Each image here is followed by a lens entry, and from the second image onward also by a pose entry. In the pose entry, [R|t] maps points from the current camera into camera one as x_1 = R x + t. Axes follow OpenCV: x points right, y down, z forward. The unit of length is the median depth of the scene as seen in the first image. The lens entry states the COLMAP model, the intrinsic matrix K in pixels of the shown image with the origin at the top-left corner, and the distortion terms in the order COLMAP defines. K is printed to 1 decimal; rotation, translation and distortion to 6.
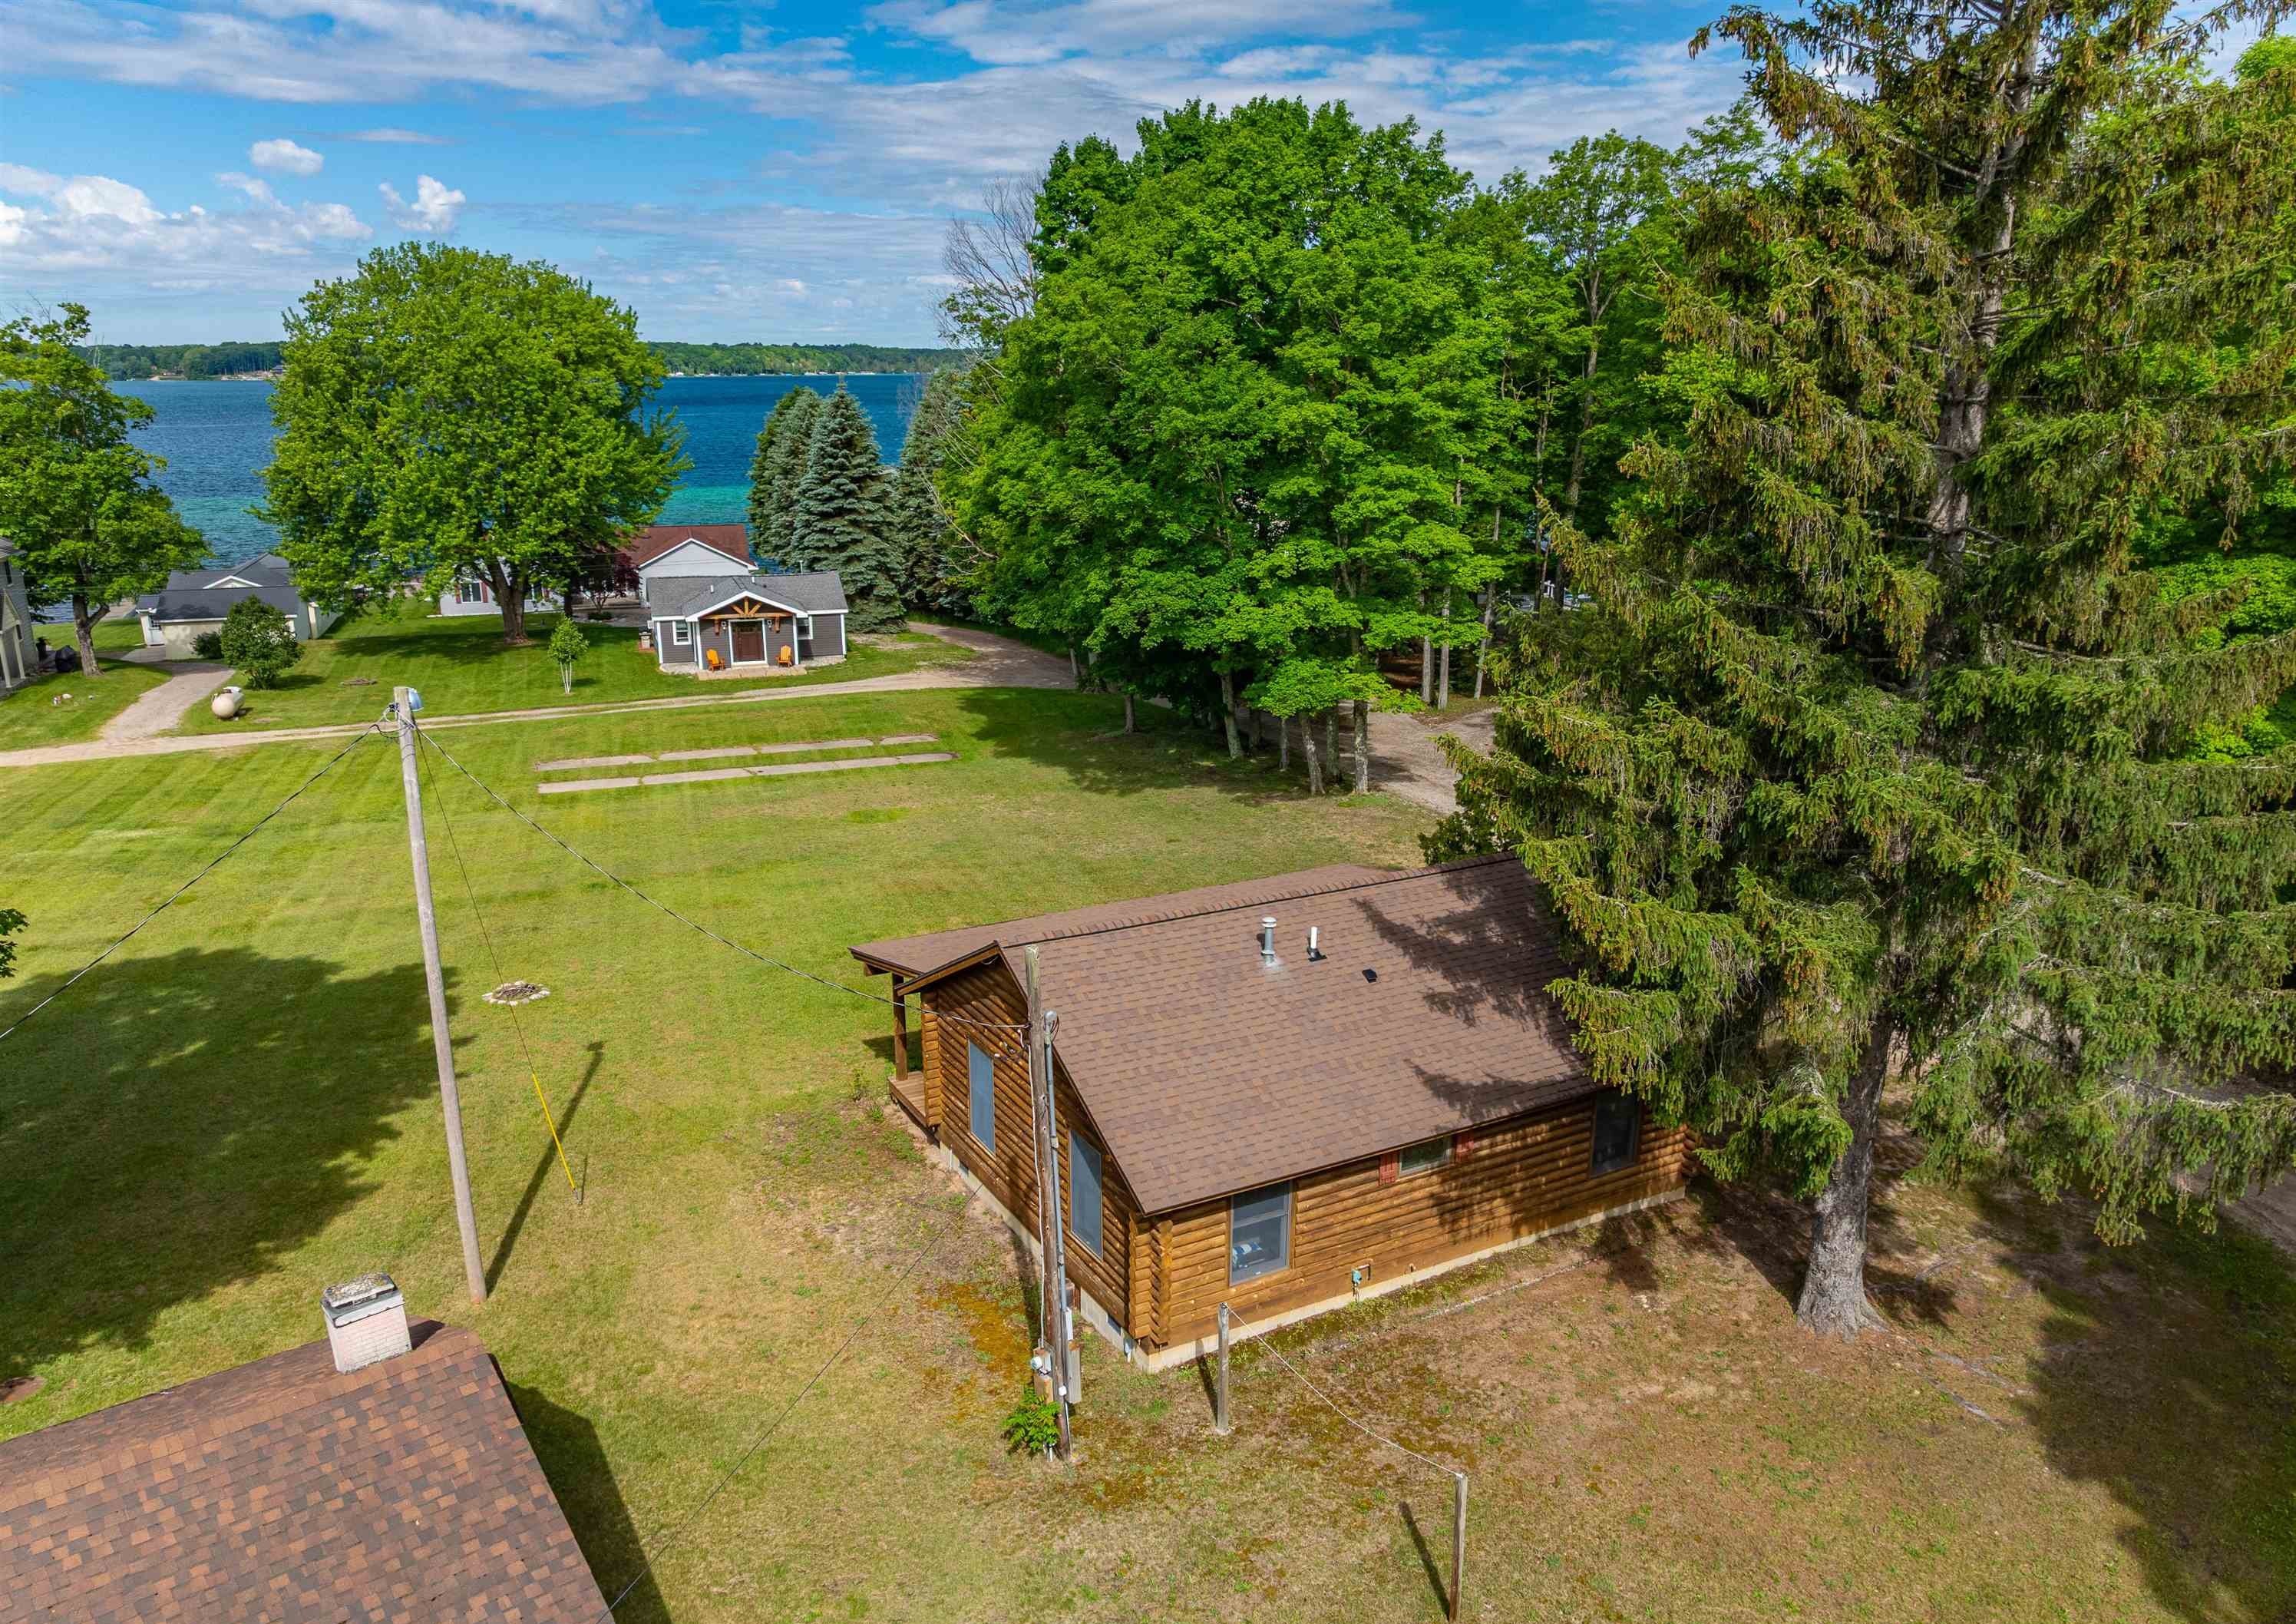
lens RADIAL K [[1666.9, 0, 1148.0], [0, 1666.9, 812.0], [0, 0, 1]] dist [-0.000937, -0.000107]
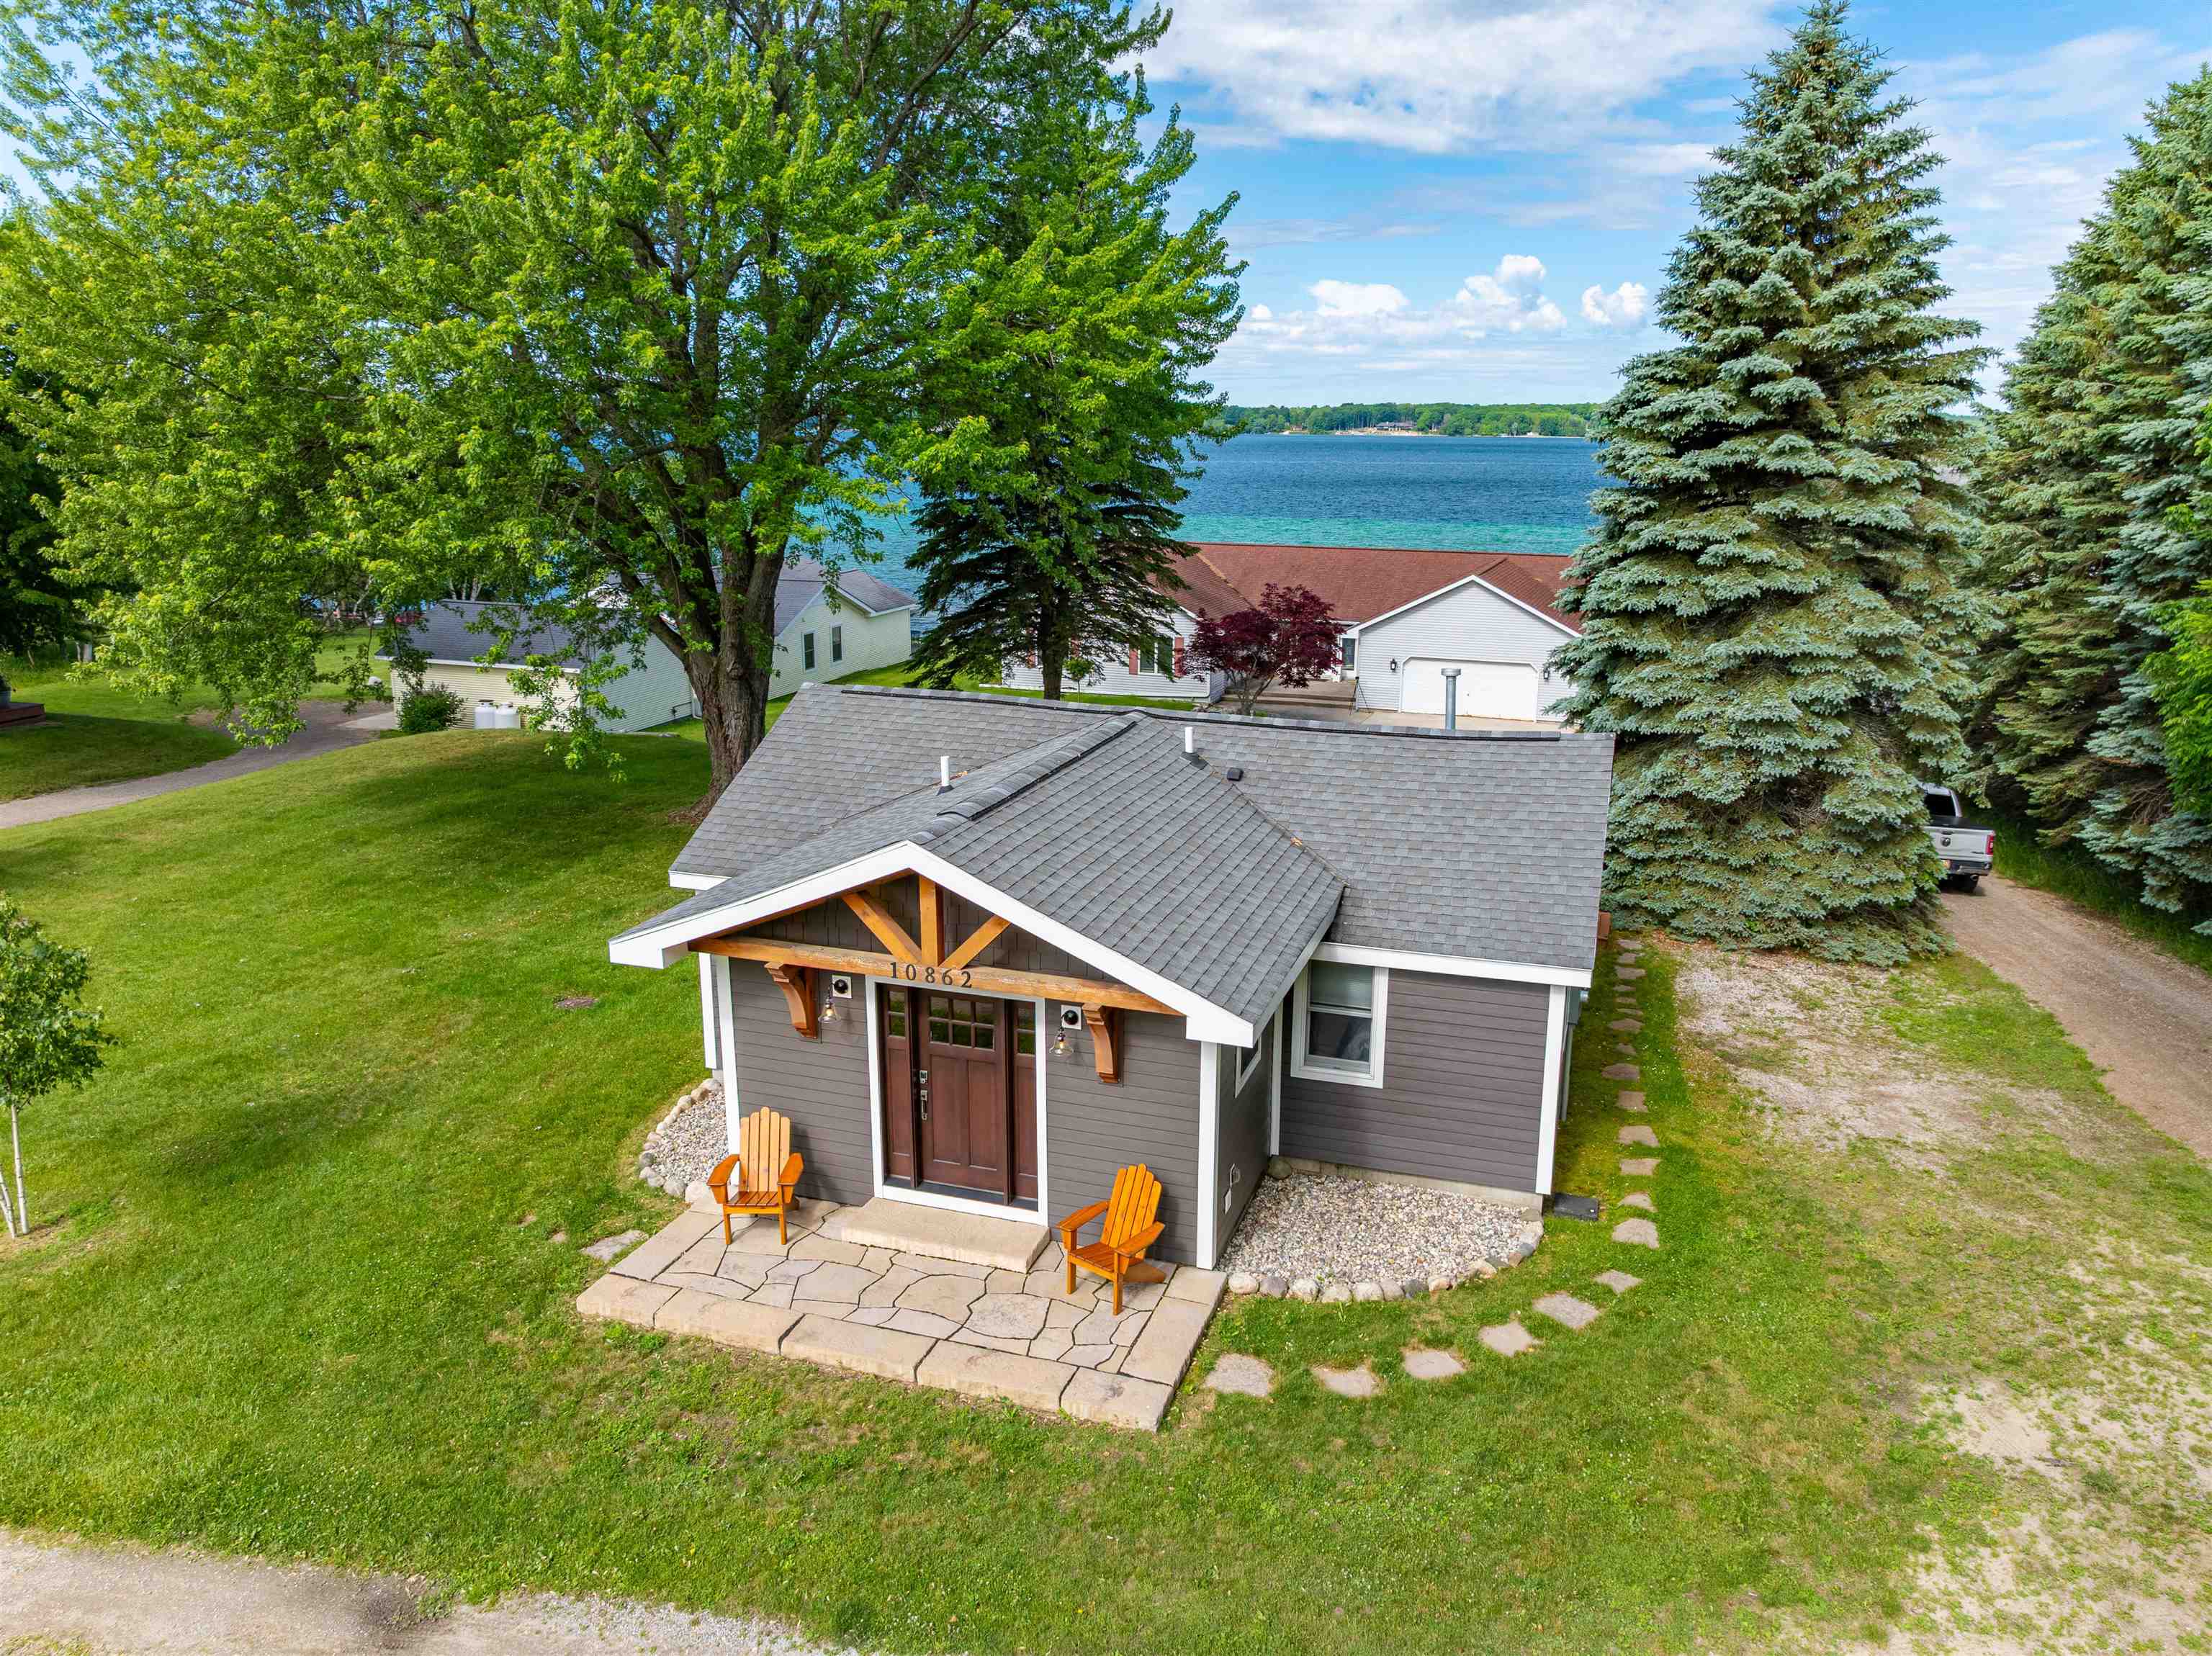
lens RADIAL K [[1557.1, 0, 1106.0], [0, 1557.1, 828.0], [0, 0, 1]] dist [-0.051607, -0.000502]
pose [[0.793243, 0.157000, -0.588316, -0.113078], [-0.160514, 0.985929, 0.046683, -0.122338], [0.587367, 0.057402, 0.807282, 0.750372]]
